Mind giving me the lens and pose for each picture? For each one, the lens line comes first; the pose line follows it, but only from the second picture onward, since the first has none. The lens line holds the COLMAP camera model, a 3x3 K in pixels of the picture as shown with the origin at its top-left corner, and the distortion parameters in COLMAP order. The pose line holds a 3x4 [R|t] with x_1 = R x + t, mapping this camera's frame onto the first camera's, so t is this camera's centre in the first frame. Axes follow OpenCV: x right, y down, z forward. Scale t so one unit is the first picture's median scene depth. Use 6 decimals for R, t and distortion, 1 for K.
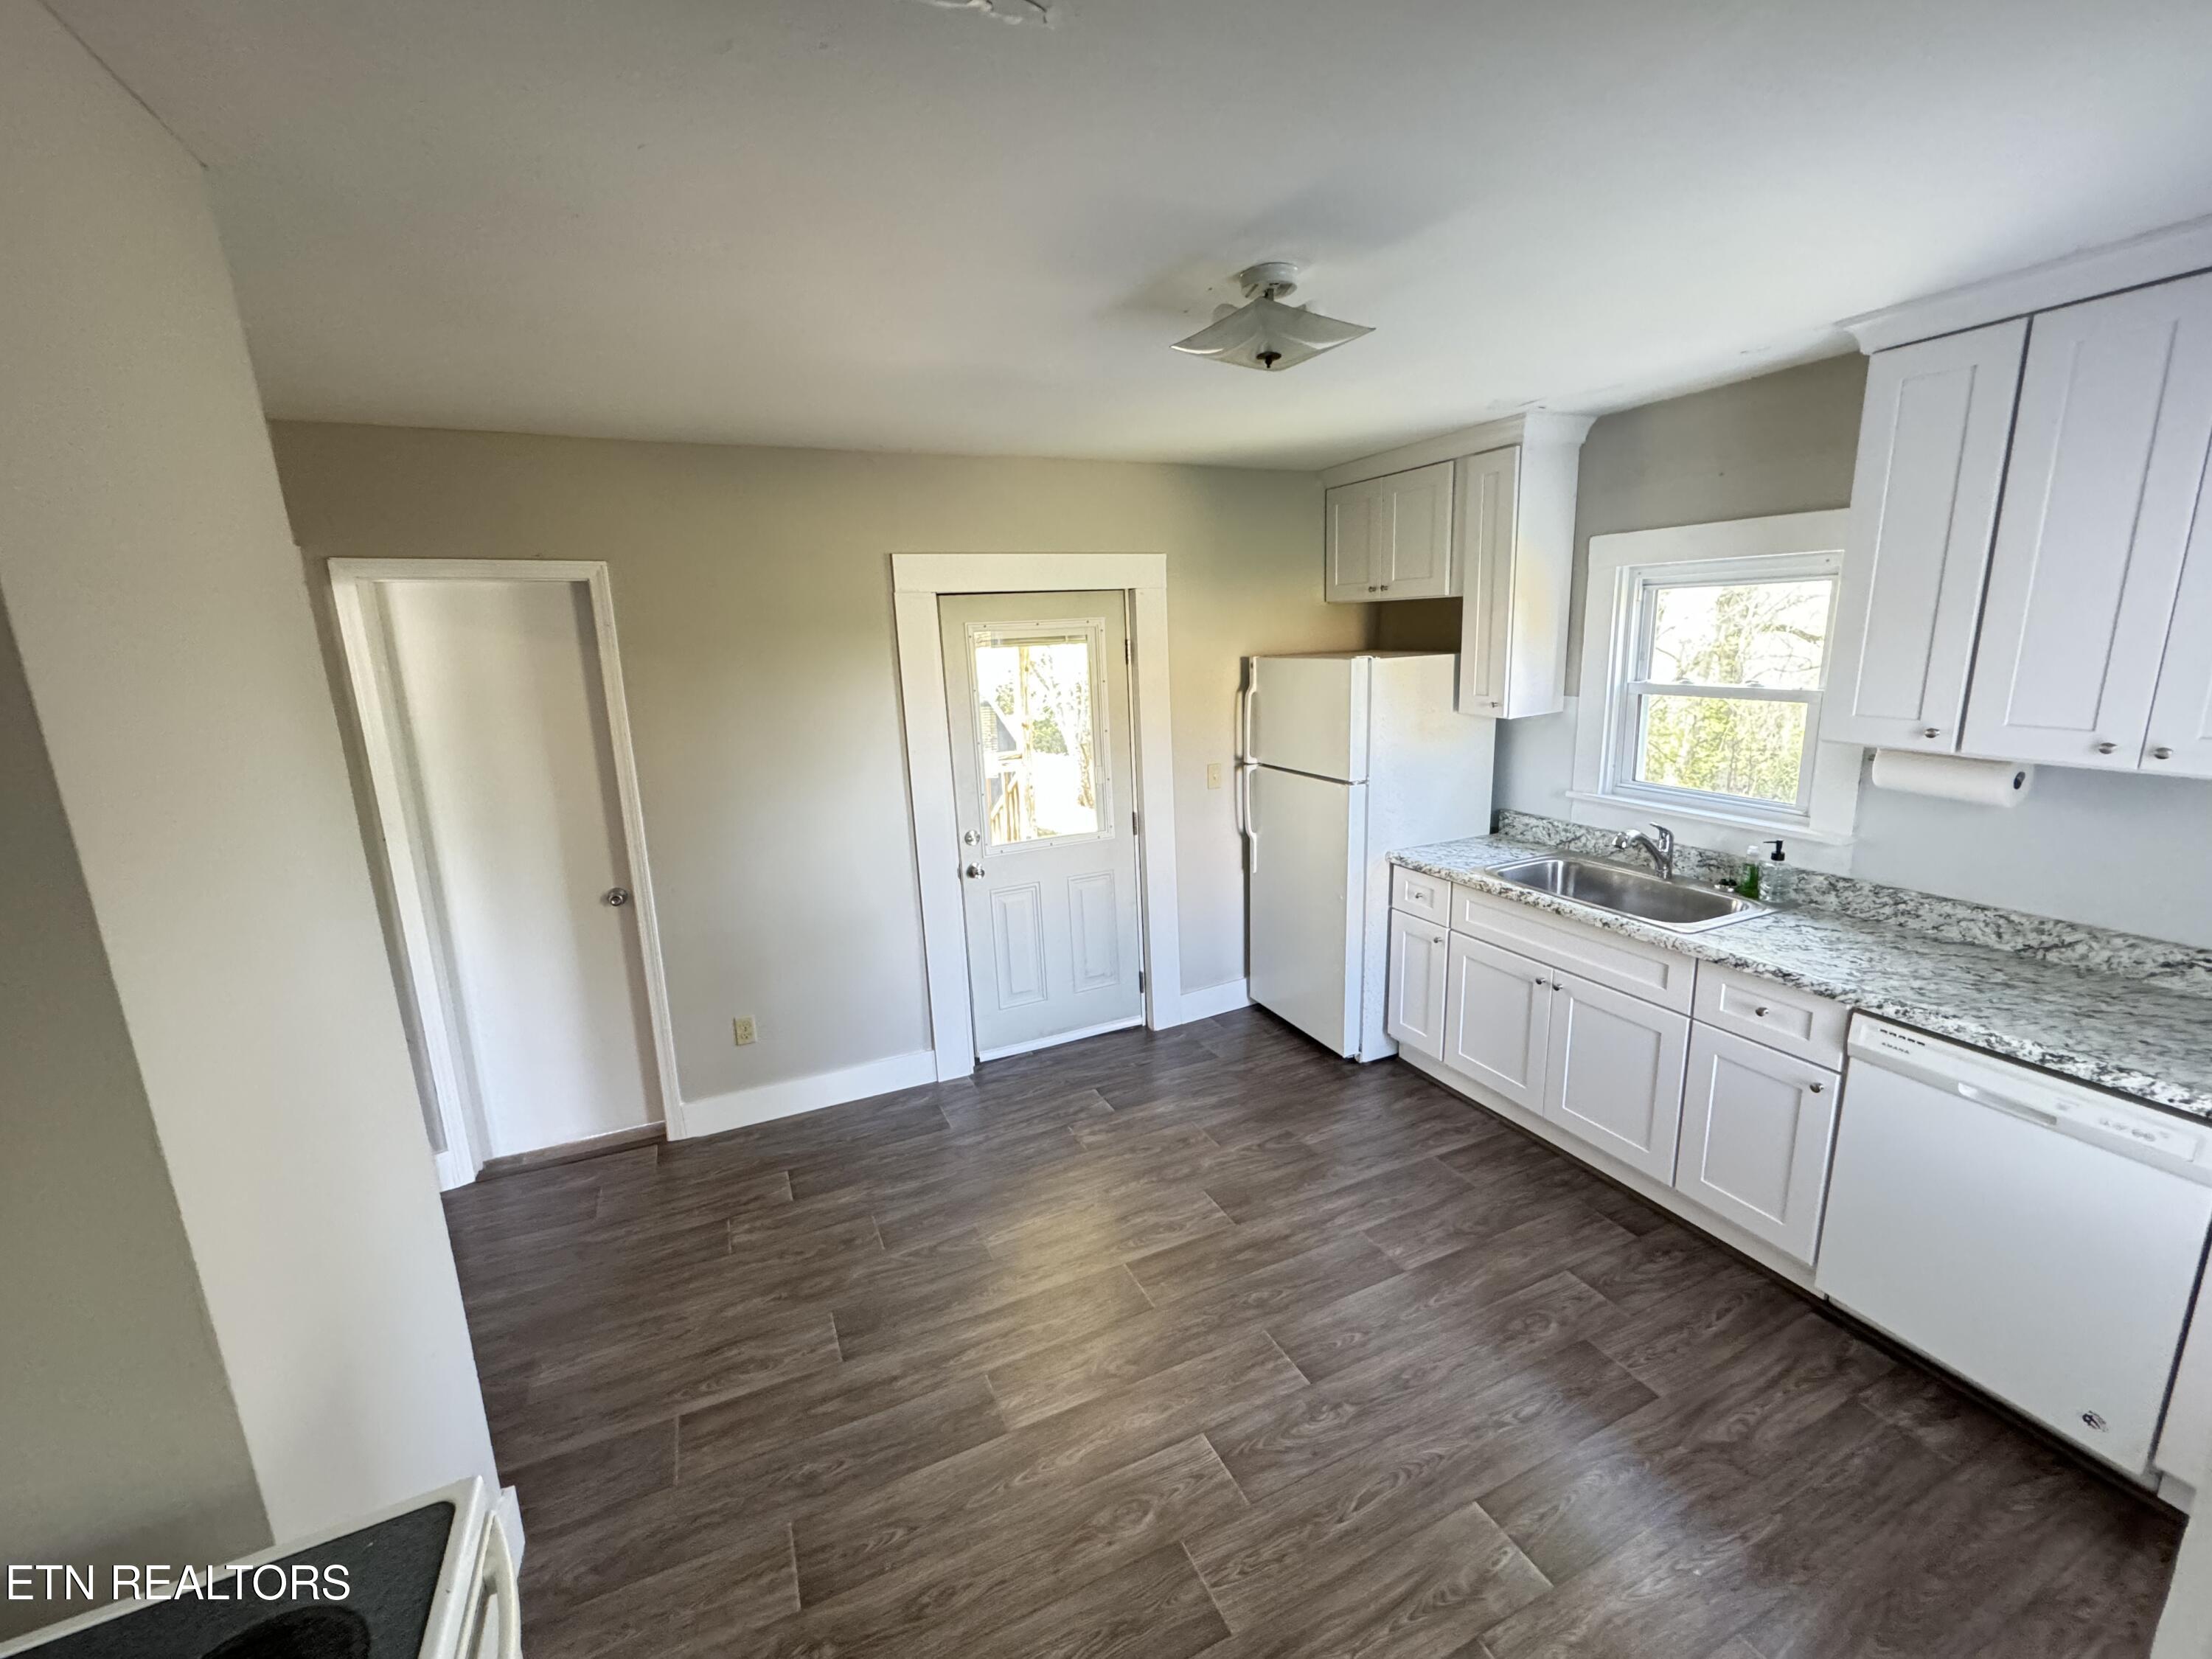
lens RADIAL K [[899.0, 0, 1106.0], [0, 899.0, 829.5], [0, 0, 1]] dist [0.019002, -0.000058]
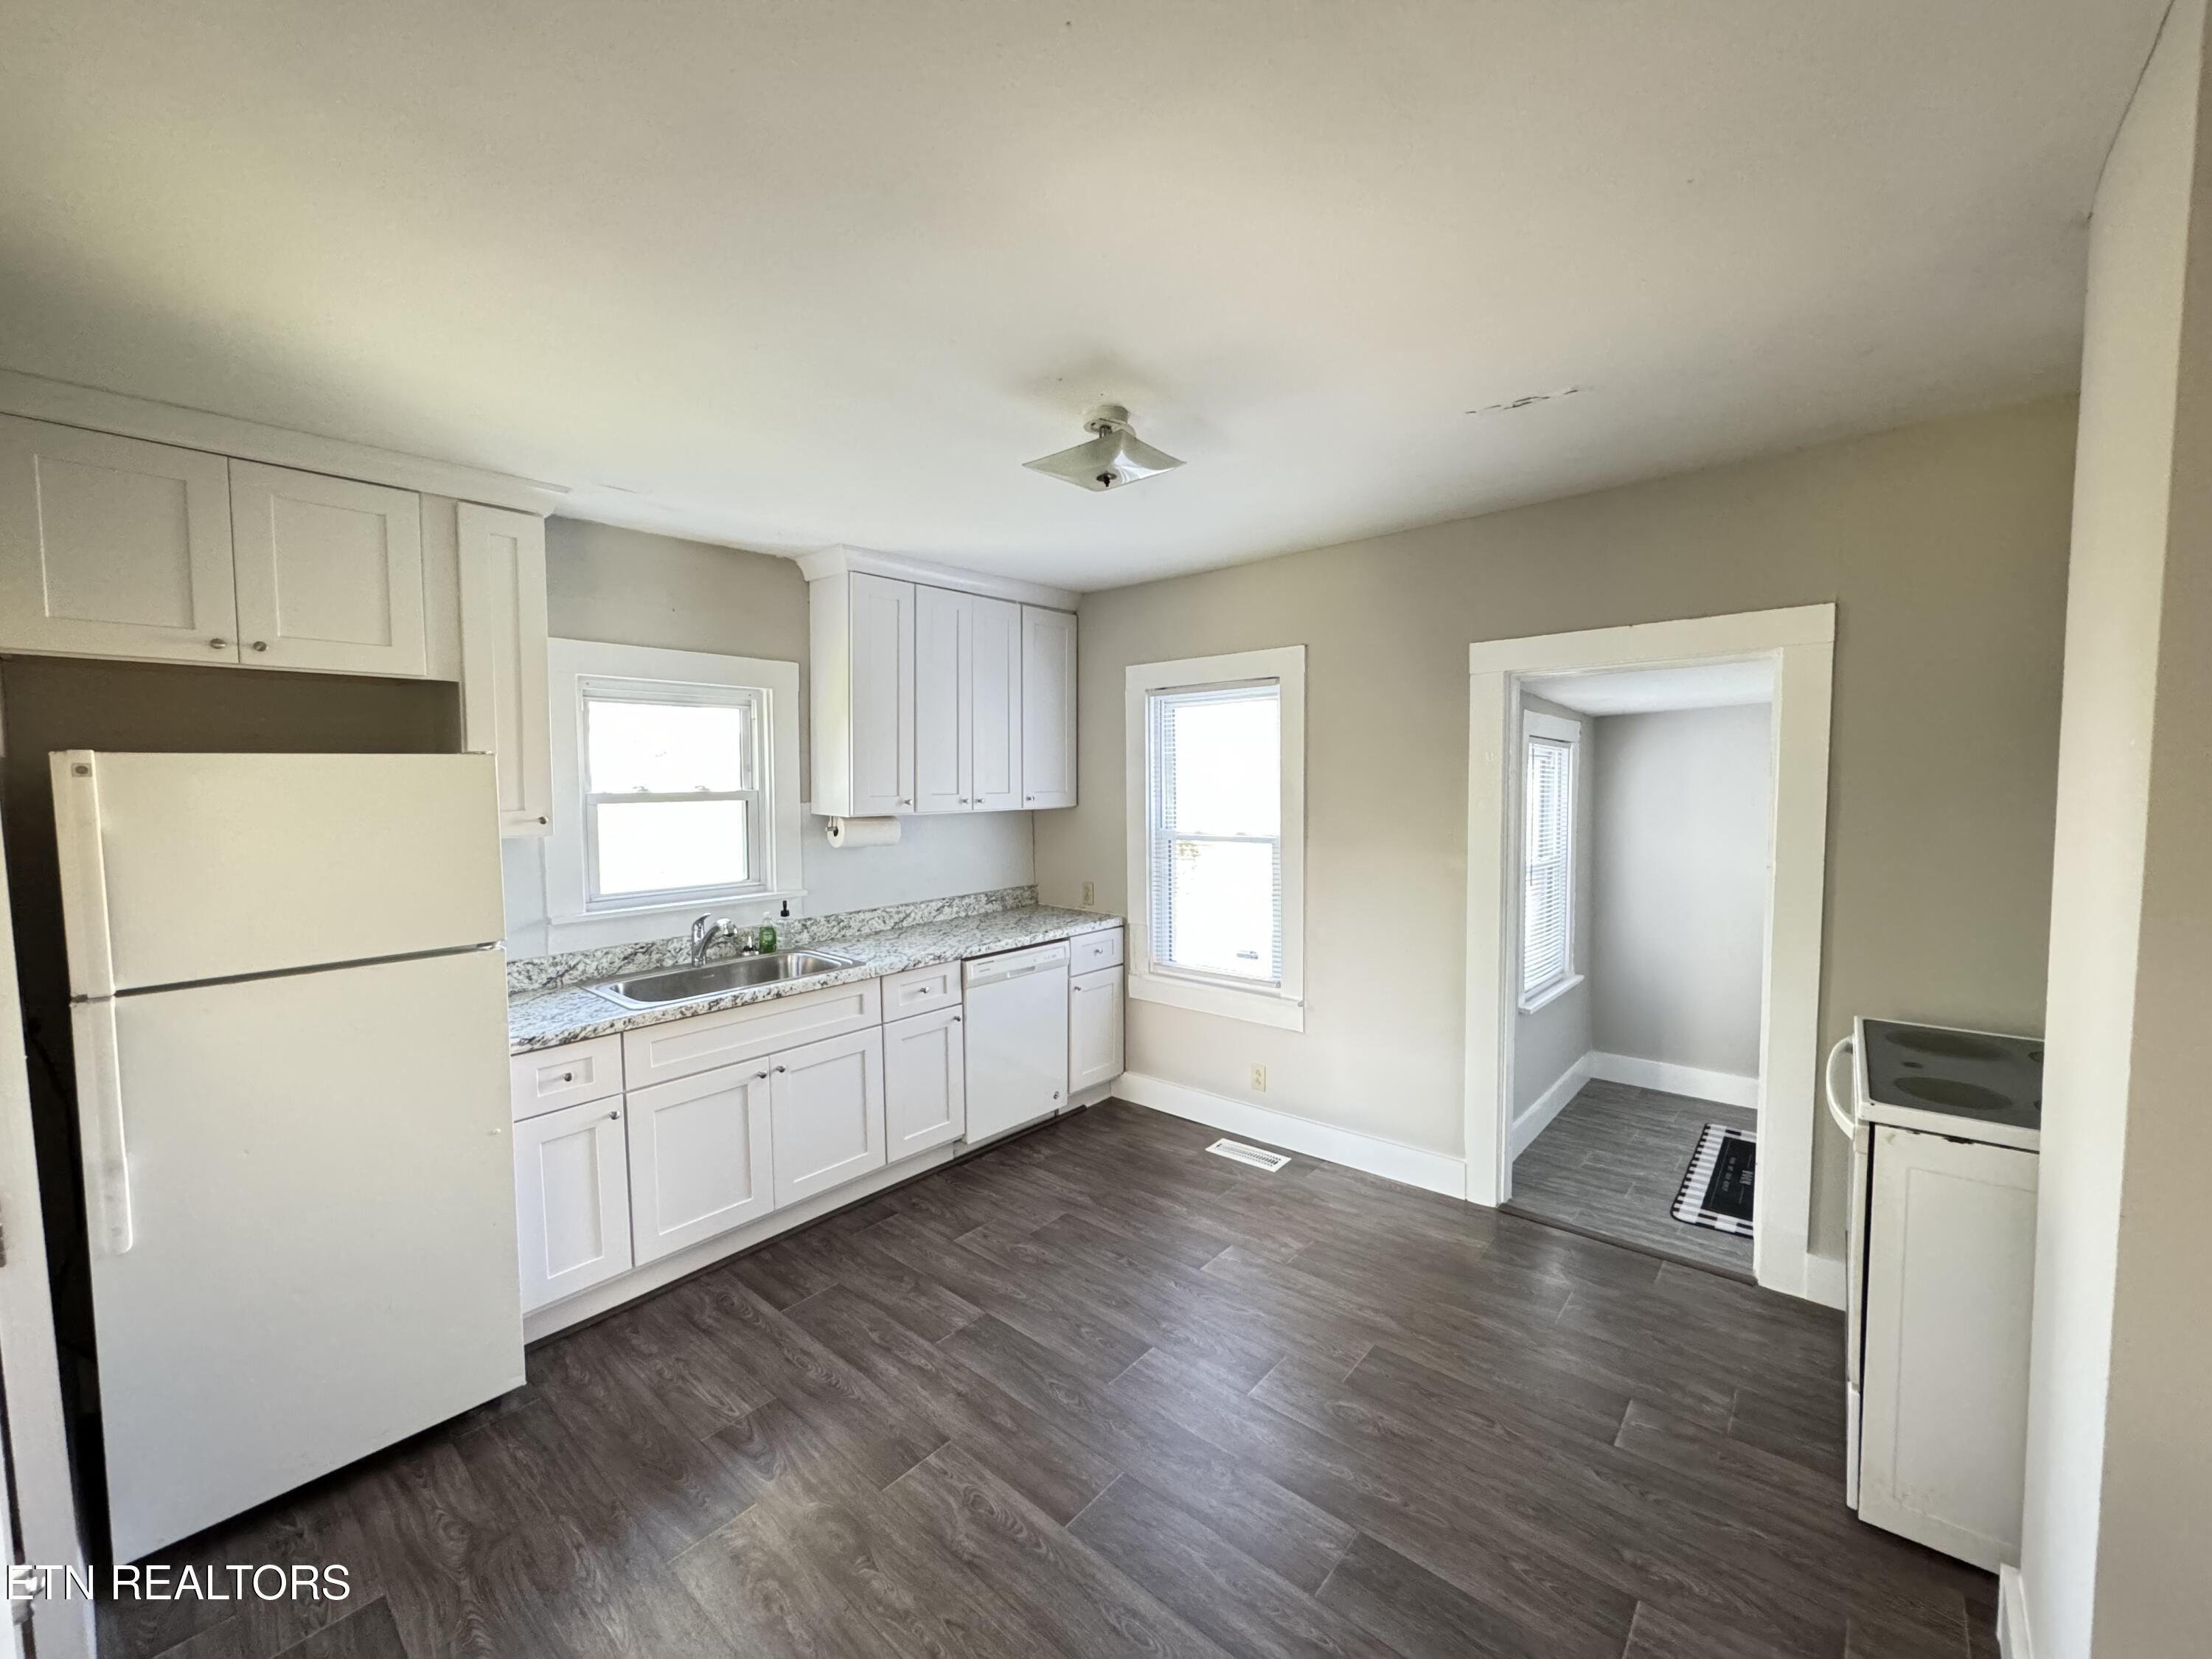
lens RADIAL K [[899.0, 0, 1106.0], [0, 899.0, 829.5], [0, 0, 1]] dist [0.019002, -0.000058]
pose [[-0.414800, -0.020989, 0.909671, -0.700142], [0.221249, 0.967403, 0.123208, -0.161700], [-0.882604, 0.252370, -0.396635, 1.203161]]
